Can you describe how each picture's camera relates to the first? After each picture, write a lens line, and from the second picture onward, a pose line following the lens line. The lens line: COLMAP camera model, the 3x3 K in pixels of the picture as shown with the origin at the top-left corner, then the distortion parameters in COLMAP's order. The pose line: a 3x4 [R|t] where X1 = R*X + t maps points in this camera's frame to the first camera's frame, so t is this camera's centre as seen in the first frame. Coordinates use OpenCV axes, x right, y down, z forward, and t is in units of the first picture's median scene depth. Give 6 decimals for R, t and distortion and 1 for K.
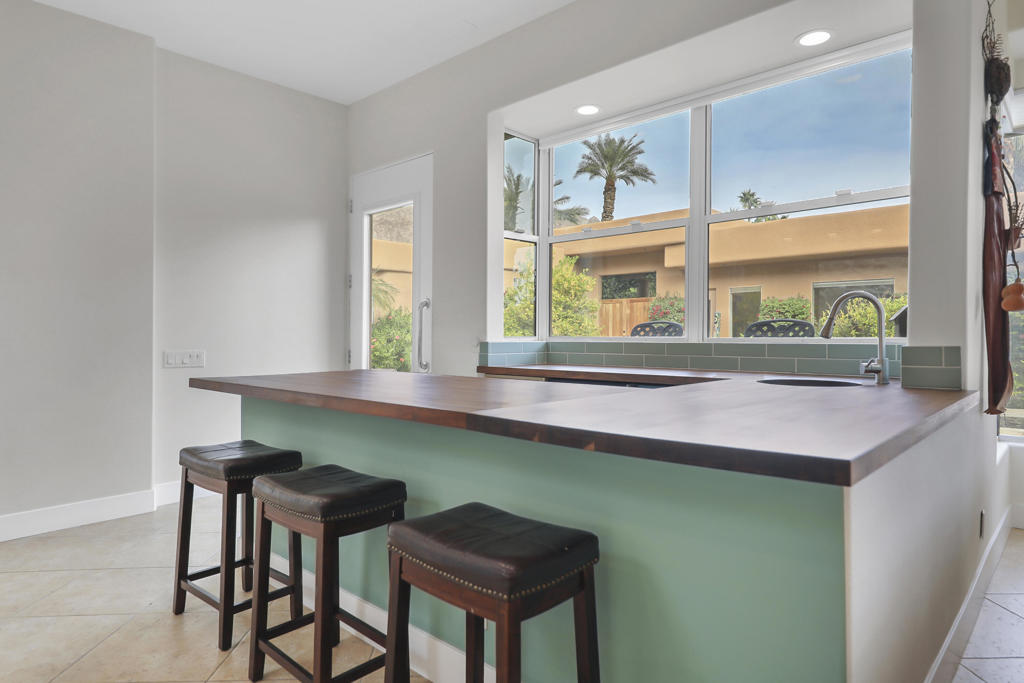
lens RADIAL K [[599.4, 0, 512.0], [0, 599.4, 341.5], [0, 0, 1]] dist [-0.002001, -0.000356]
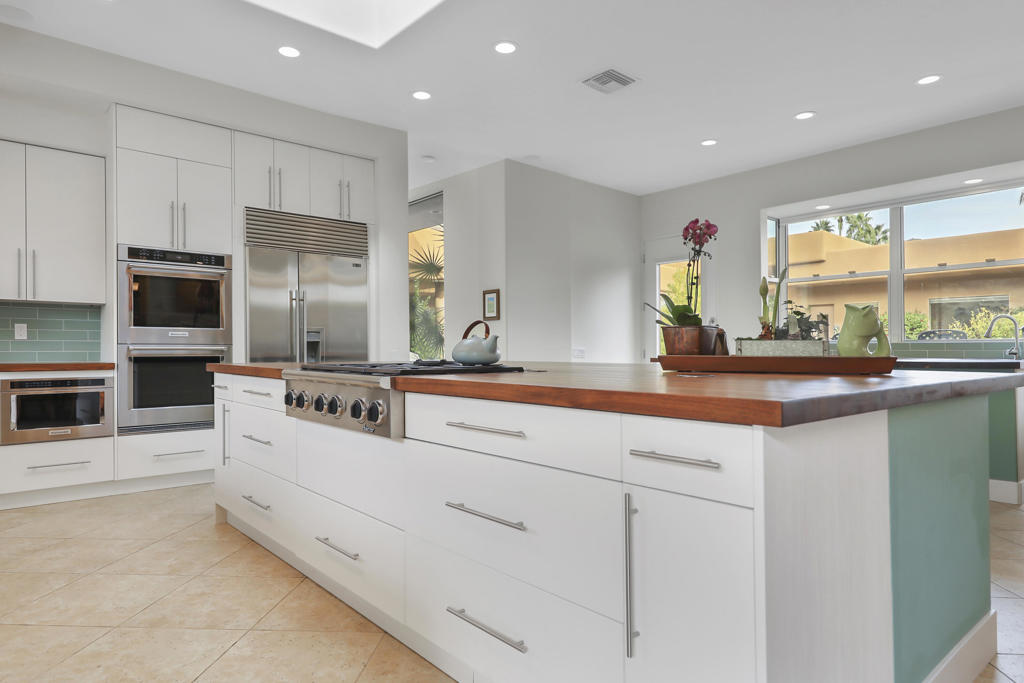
lens RADIAL K [[620.6, 0, 512.0], [0, 620.6, 341.5], [0, 0, 1]] dist [0.002856, -0.000967]
pose [[0.994480, -0.003048, -0.104881, -0.214938], [0.000231, 0.999639, -0.026863, 0.015659], [0.104925, 0.026690, 0.994122, -0.316772]]
